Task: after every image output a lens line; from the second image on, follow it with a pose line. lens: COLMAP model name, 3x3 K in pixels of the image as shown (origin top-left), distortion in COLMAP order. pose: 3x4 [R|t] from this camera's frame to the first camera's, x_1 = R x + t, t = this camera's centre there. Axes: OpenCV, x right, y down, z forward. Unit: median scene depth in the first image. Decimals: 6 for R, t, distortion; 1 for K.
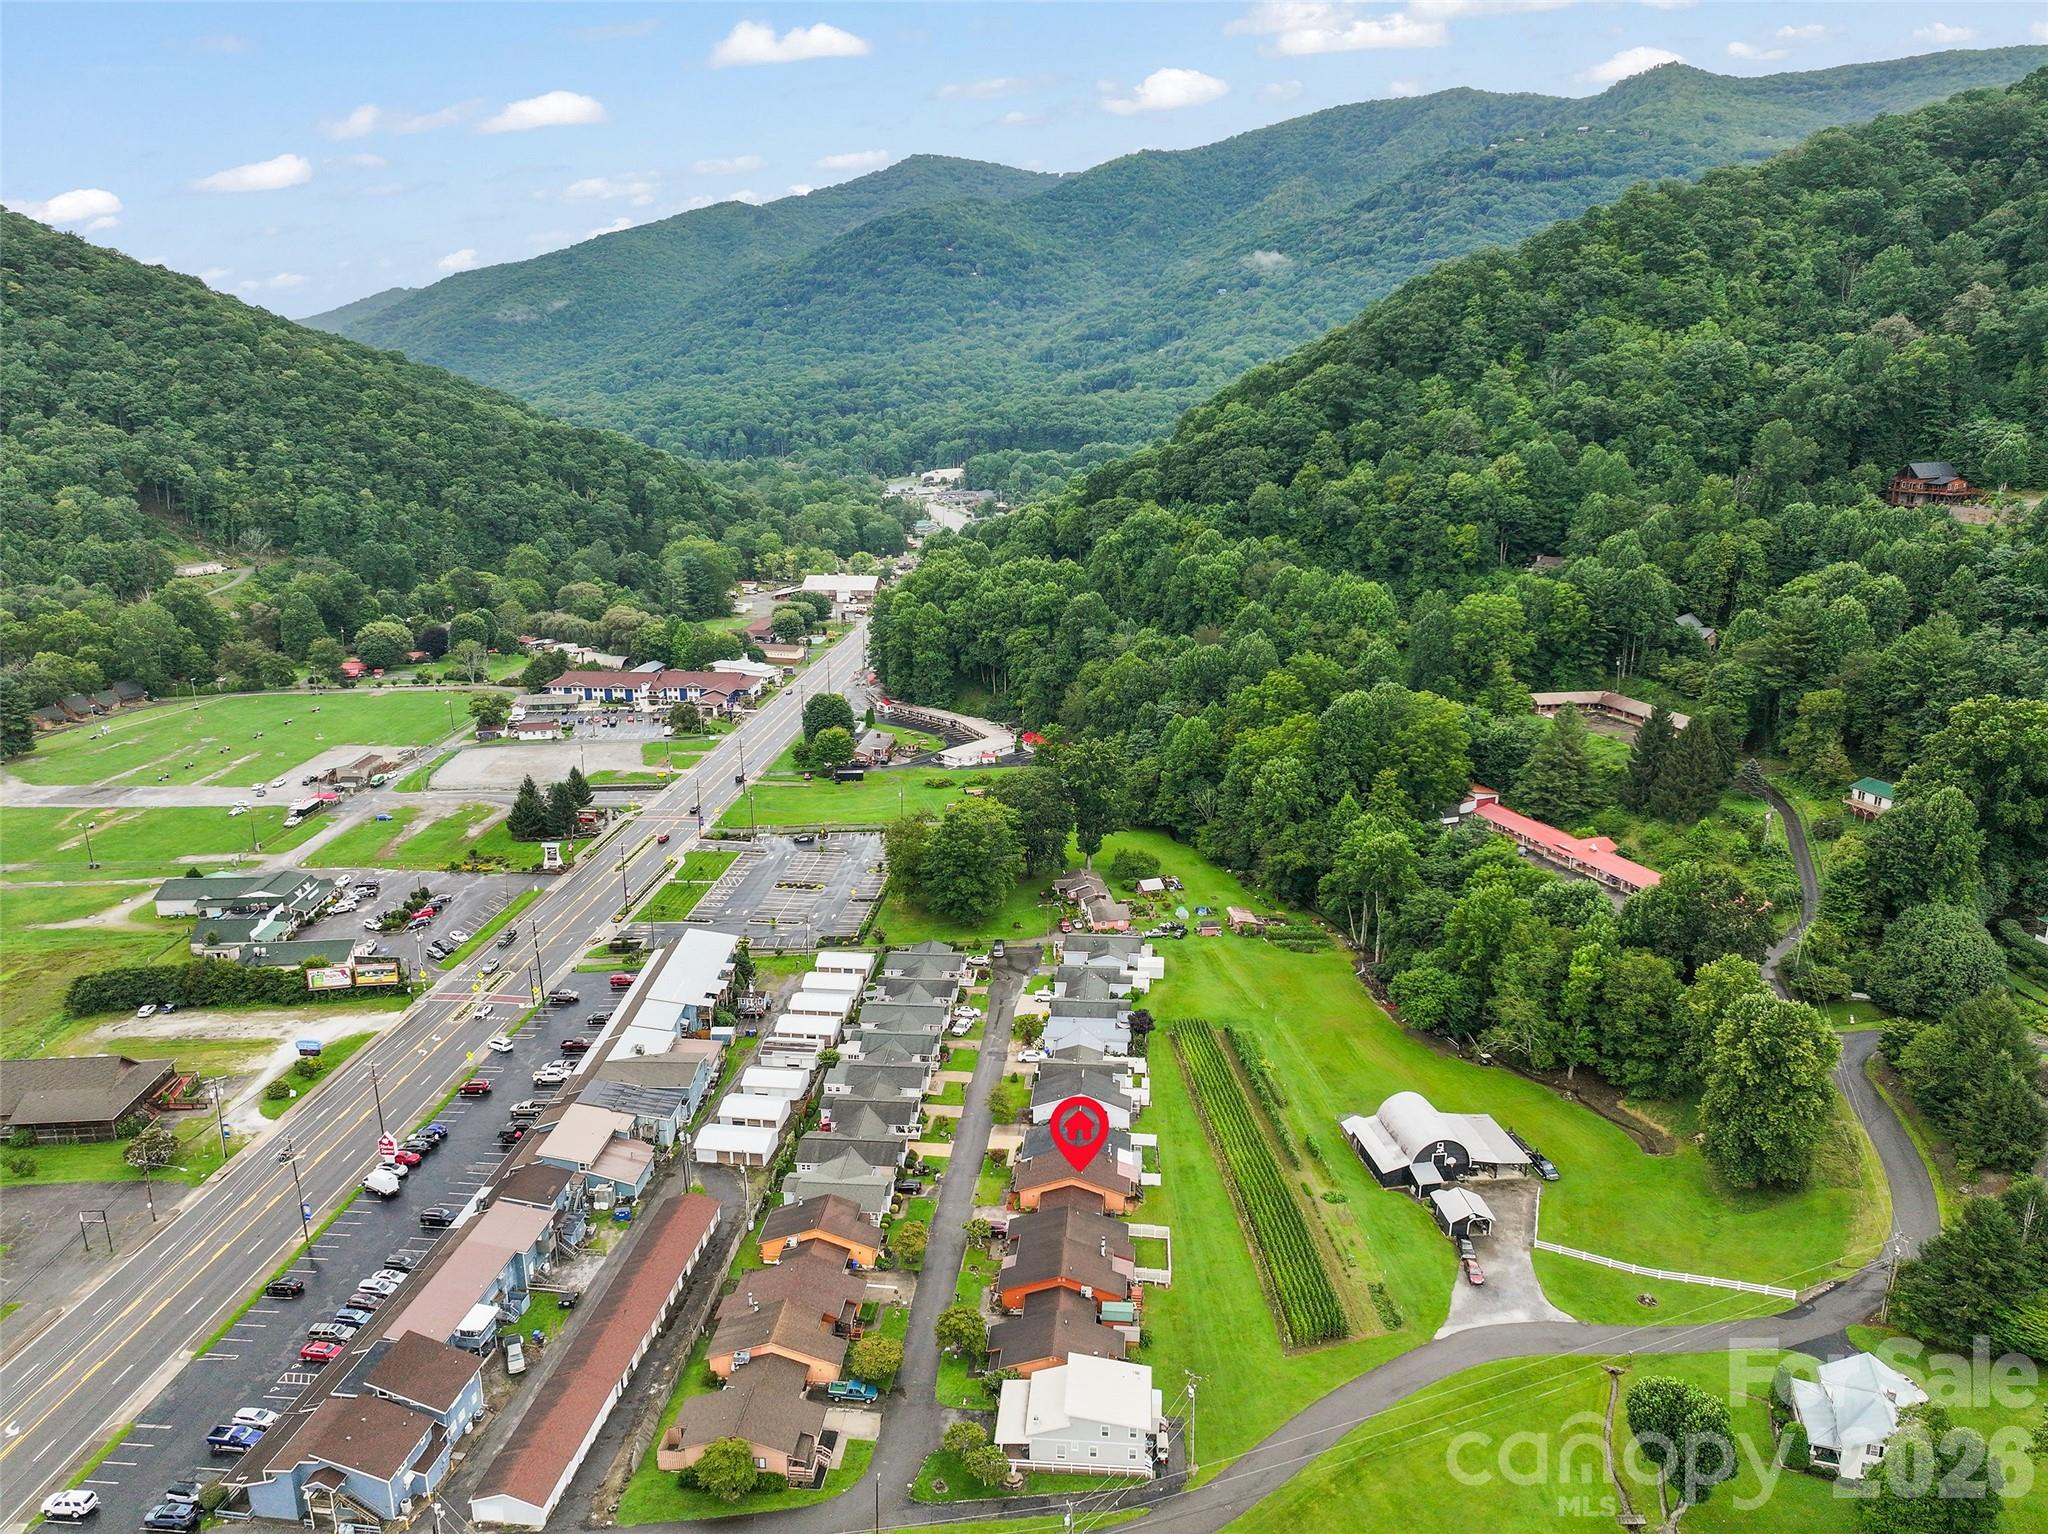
lens RADIAL K [[1430.4, 0, 1033.7], [0, 1430.4, 776.9], [0, 0, 1]] dist [0.000604, 0.013541]
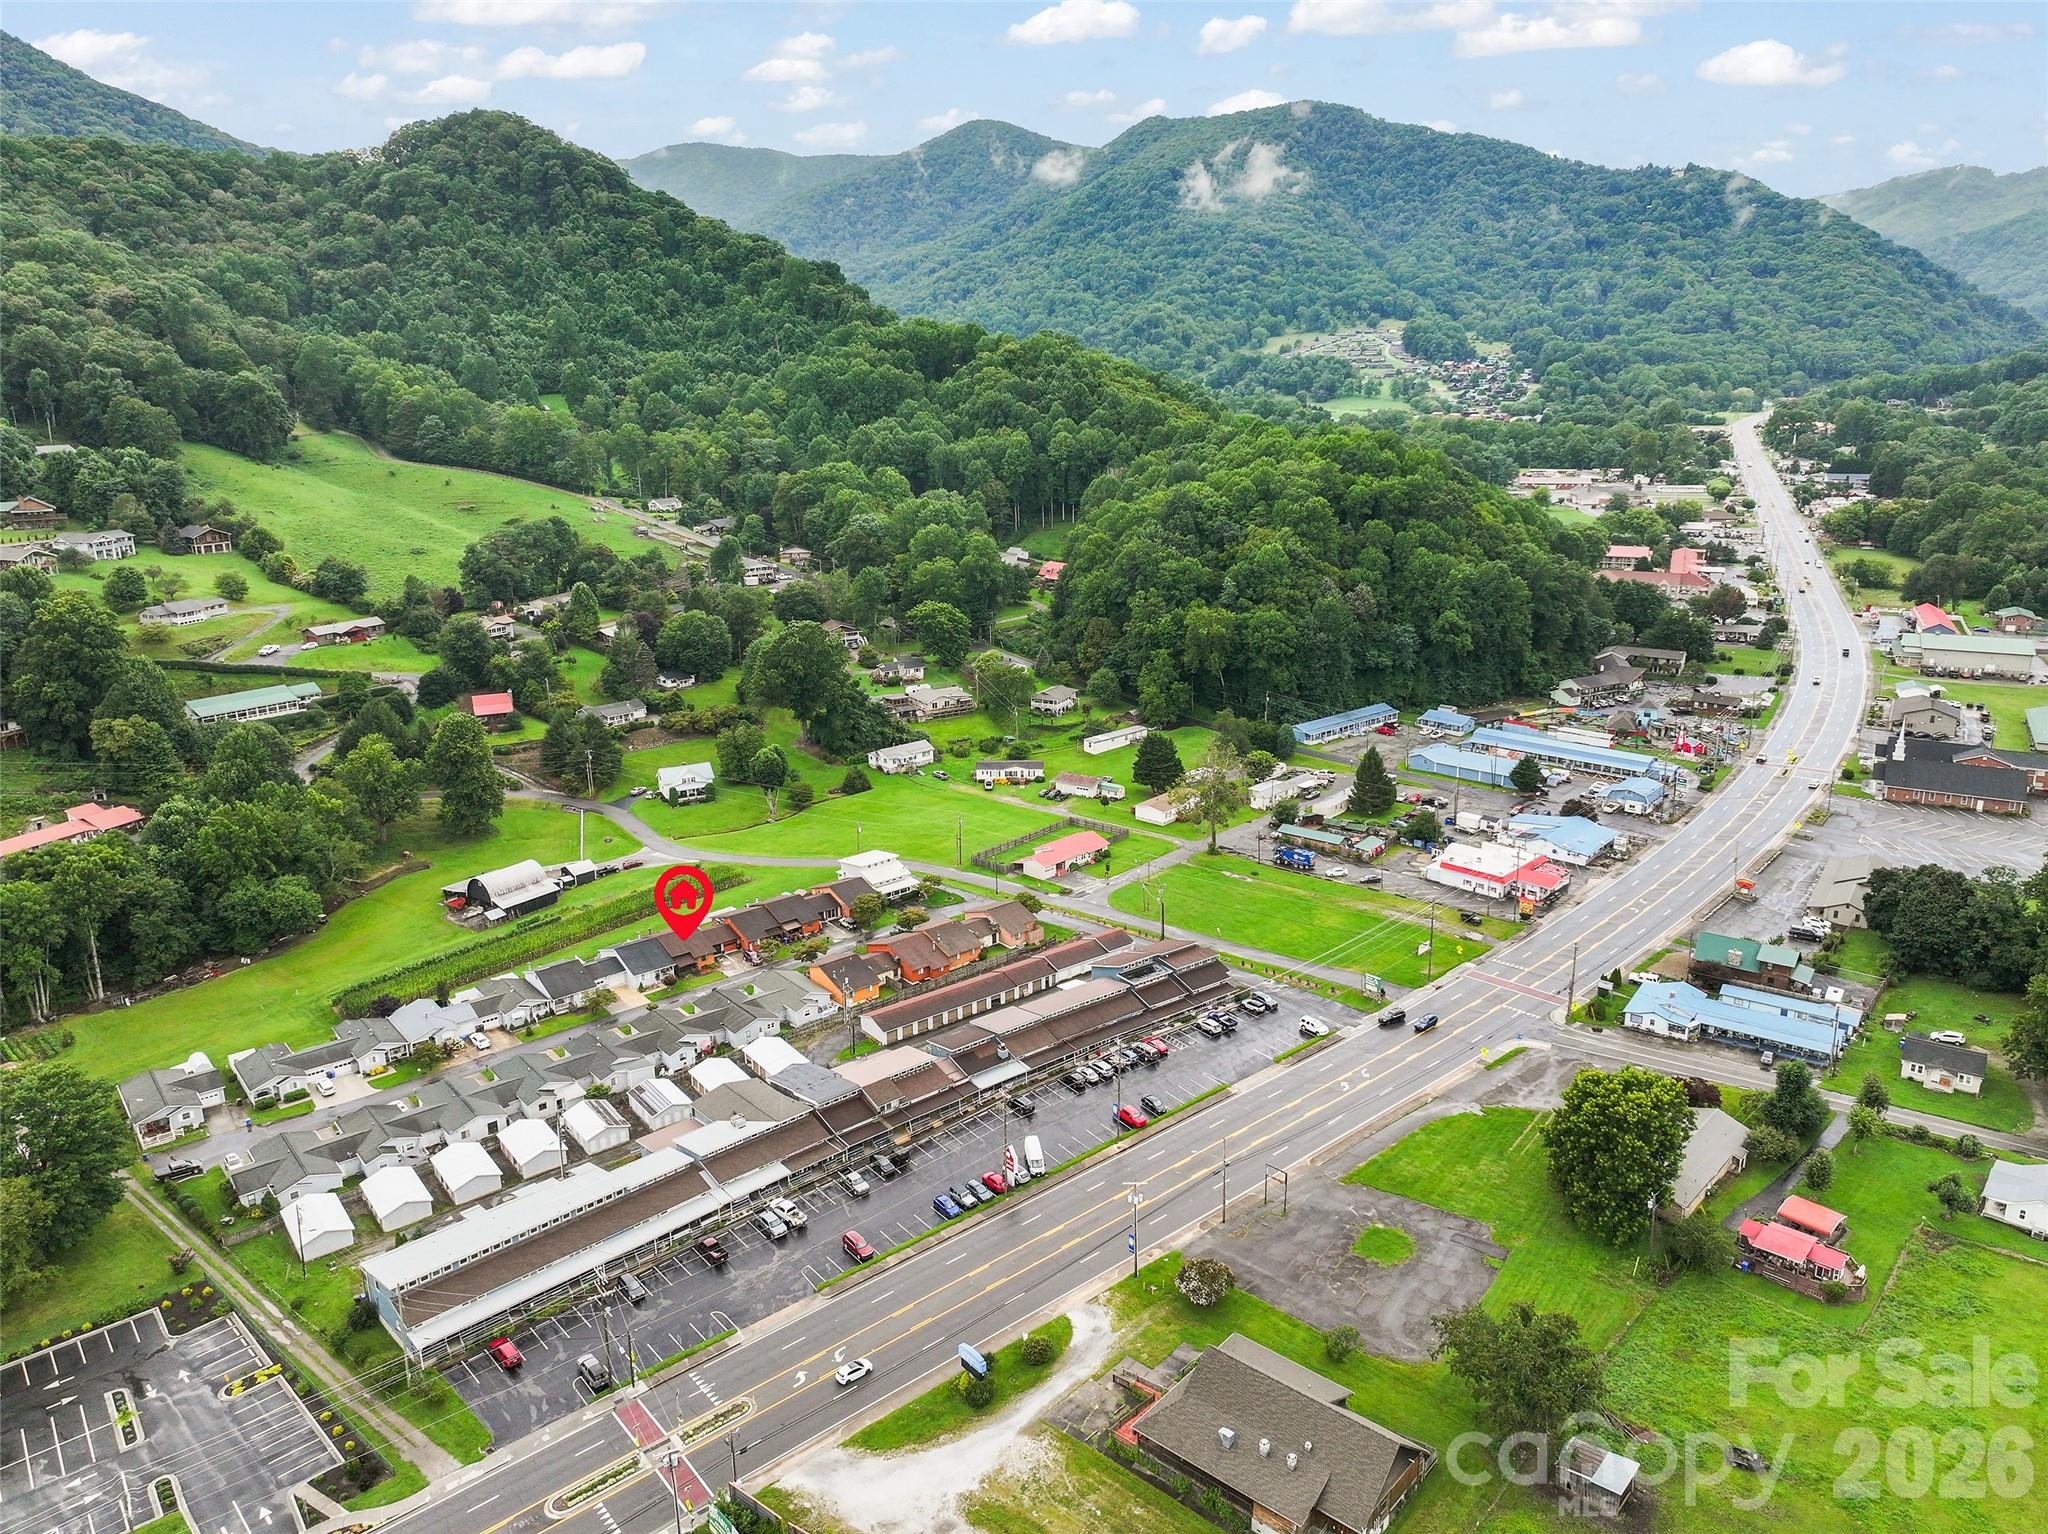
lens RADIAL K [[1436.6, 0, 1033.2], [0, 1436.6, 766.2], [0, 0, 1]] dist [0.001109, 0.014506]
pose [[-0.698621, -0.189307, 0.689994, -0.560621], [0.217242, 0.862713, 0.456653, -0.206931], [-0.681715, 0.468923, -0.561584, 0.736132]]
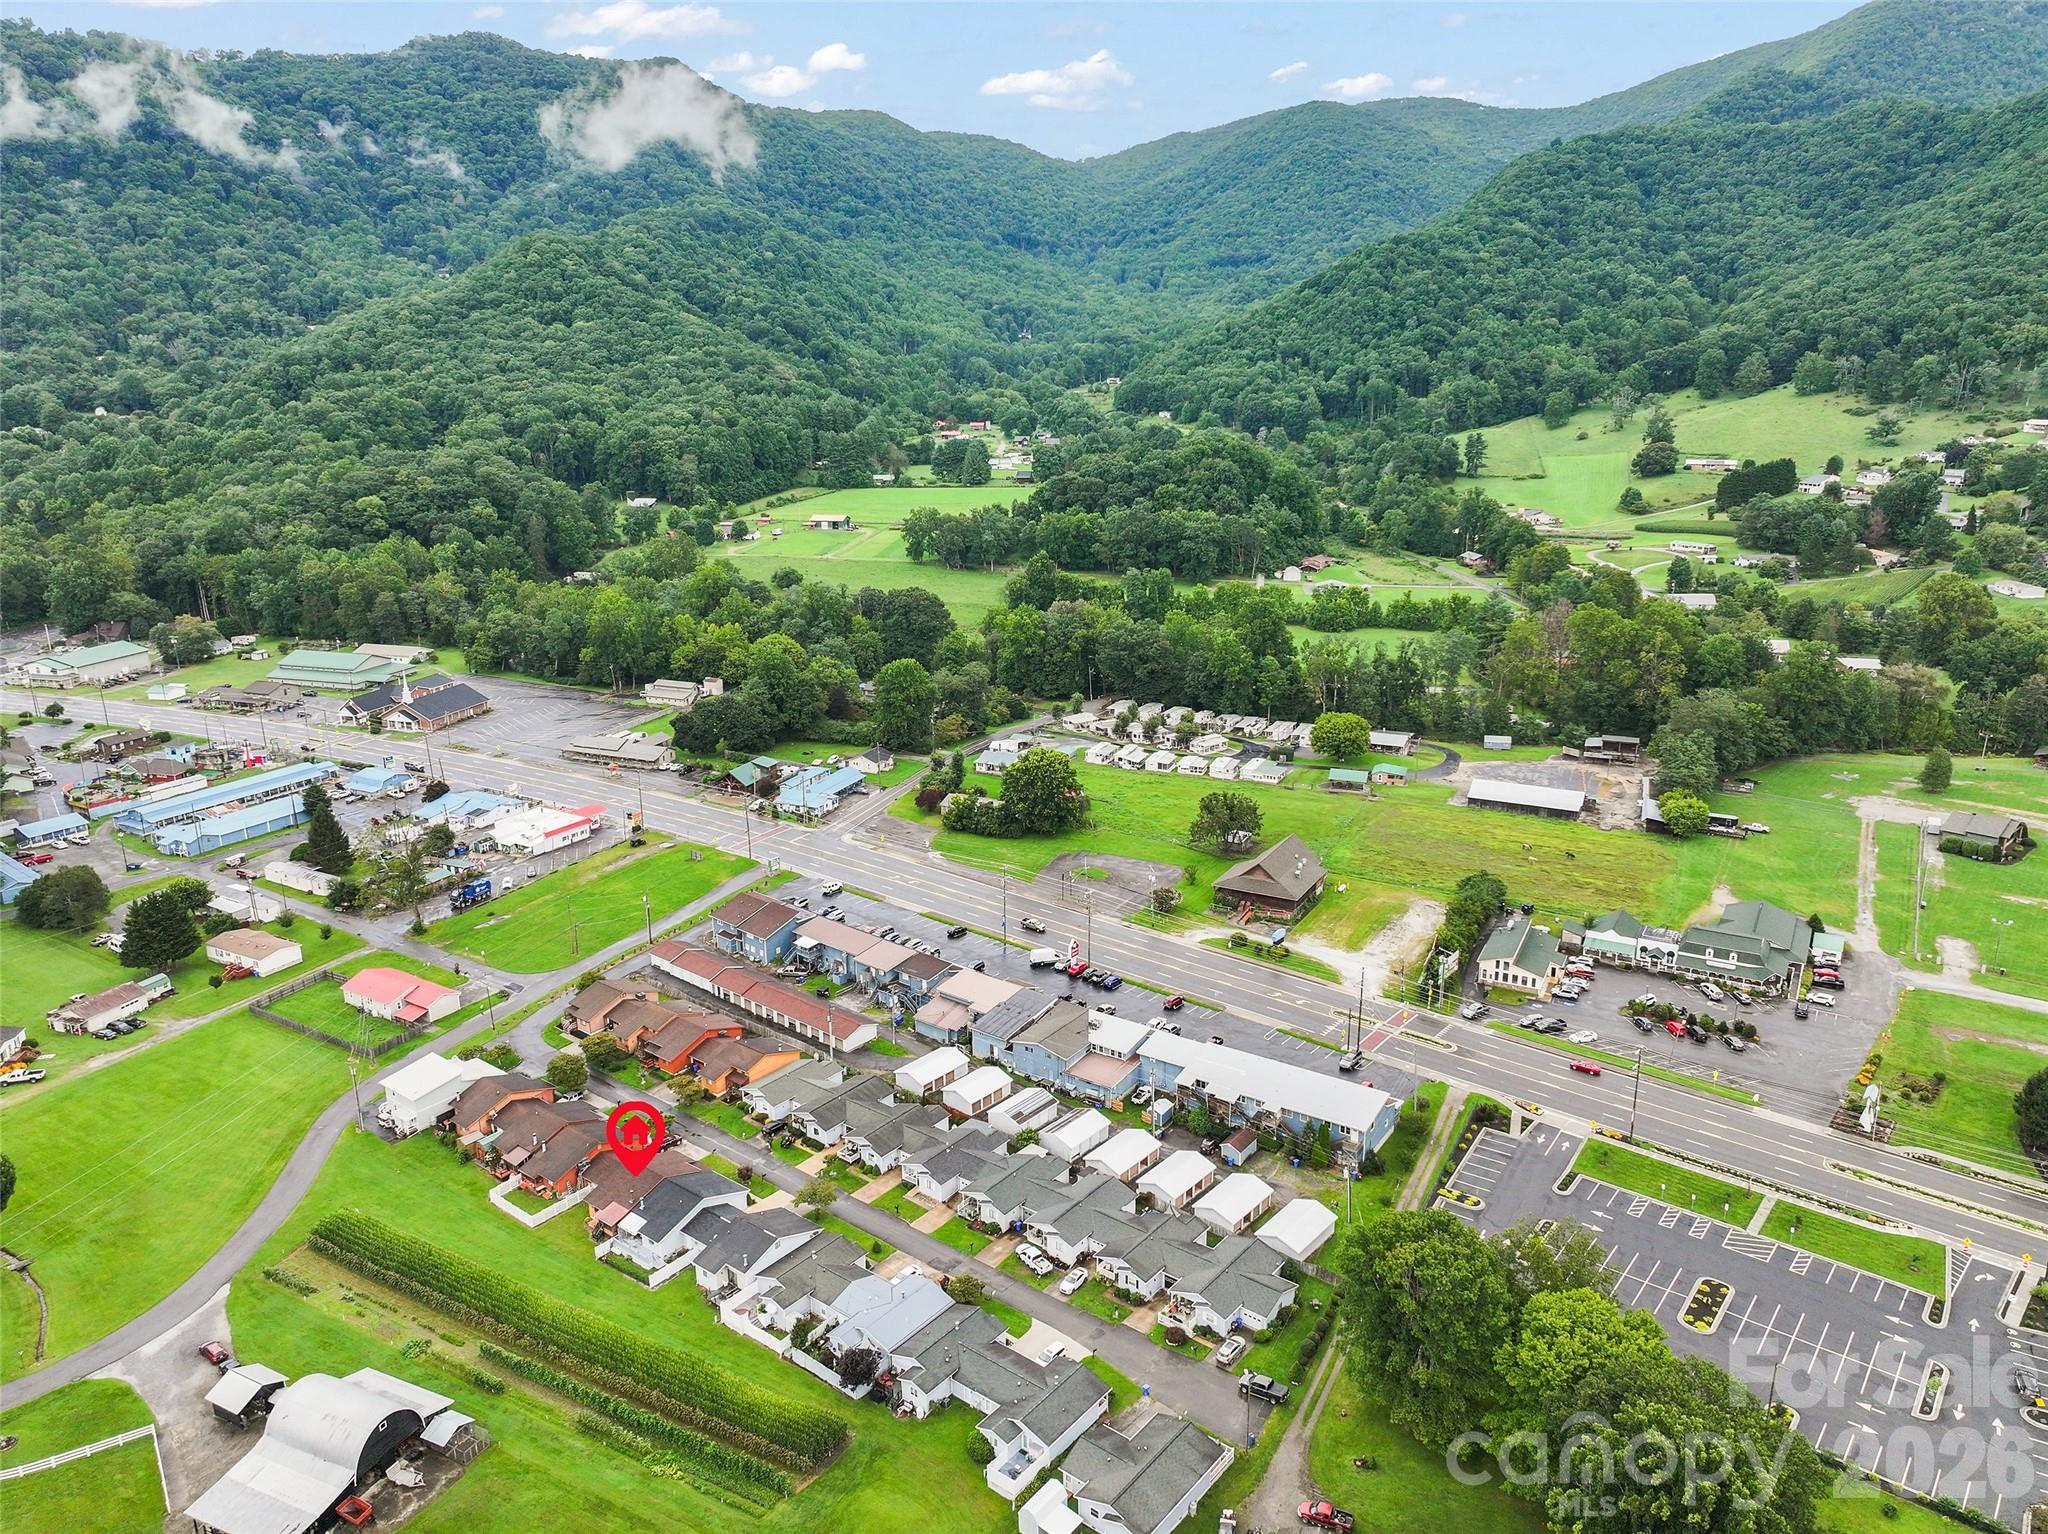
lens RADIAL K [[1430.4, 0, 1033.7], [0, 1430.4, 776.9], [0, 0, 1]] dist [0.000604, 0.013541]
pose [[-0.552196, 0.247229, -0.796215, 0.307137], [-0.225644, 0.875059, 0.428201, -0.231859], [0.802599, 0.416112, -0.427418, 0.773197]]
